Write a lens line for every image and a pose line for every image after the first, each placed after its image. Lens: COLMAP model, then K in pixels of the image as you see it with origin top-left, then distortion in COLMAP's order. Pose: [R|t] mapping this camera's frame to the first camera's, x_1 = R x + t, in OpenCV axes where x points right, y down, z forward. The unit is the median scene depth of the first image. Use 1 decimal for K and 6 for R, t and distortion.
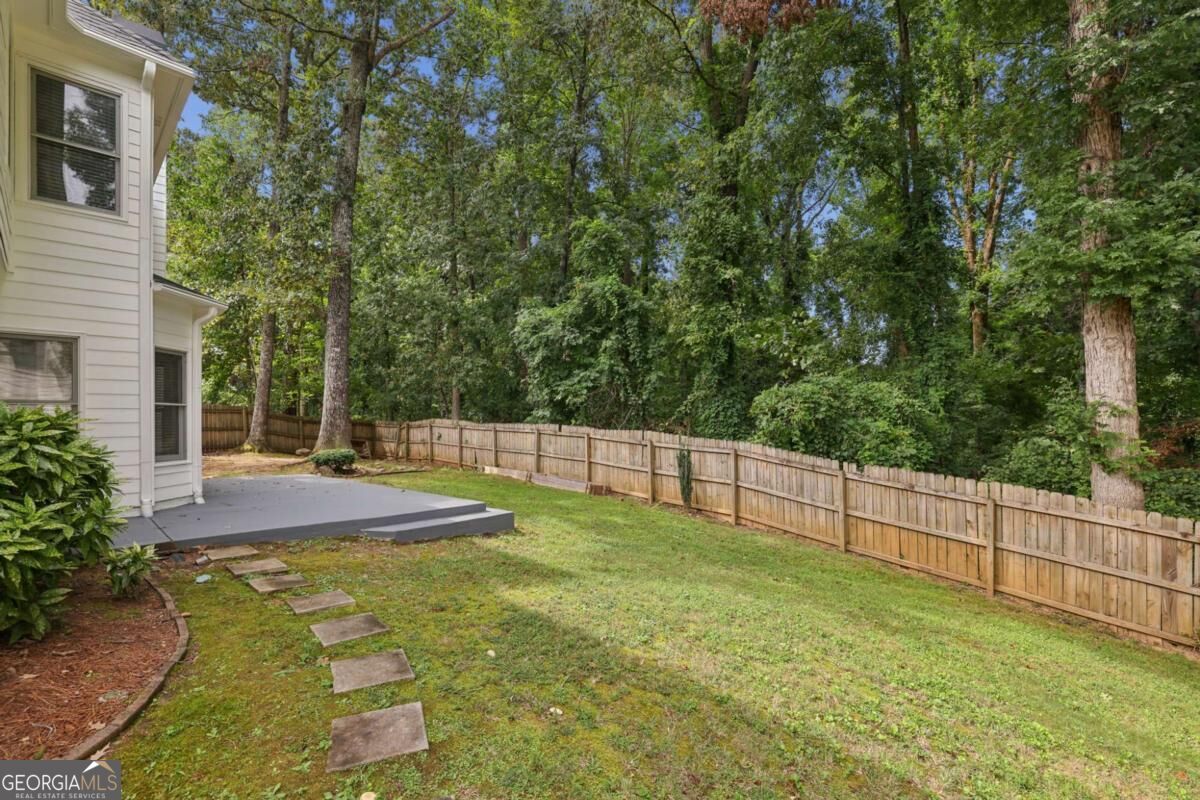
lens RADIAL K [[516.4, 0, 603.0], [0, 516.4, 393.4], [0, 0, 1]] dist [-0.047421, 0.015038]
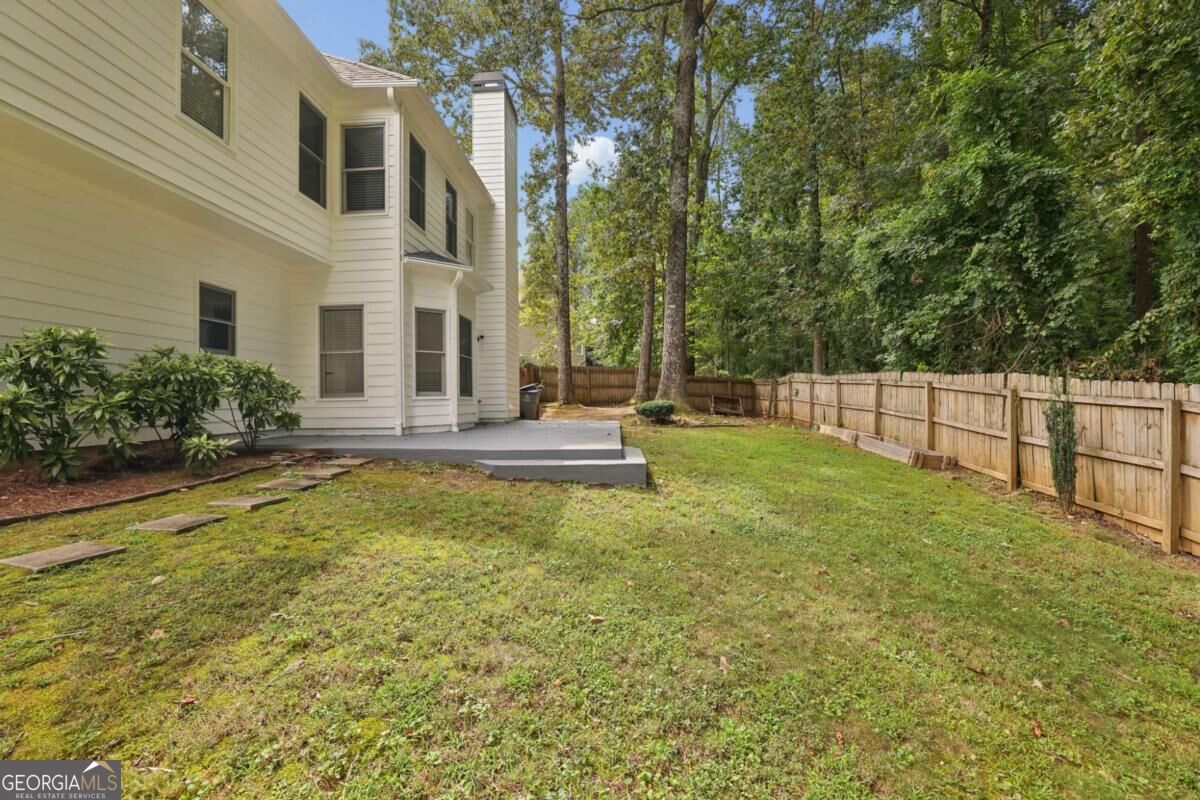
lens RADIAL K [[516.4, 0, 603.0], [0, 516.4, 393.4], [0, 0, 1]] dist [-0.047421, 0.015038]
pose [[0.665489, 0.001587, -0.746406, 0.193856], [0.047549, 0.997876, 0.044516, 0.043162], [0.744891, -0.065116, 0.664001, 0.218170]]
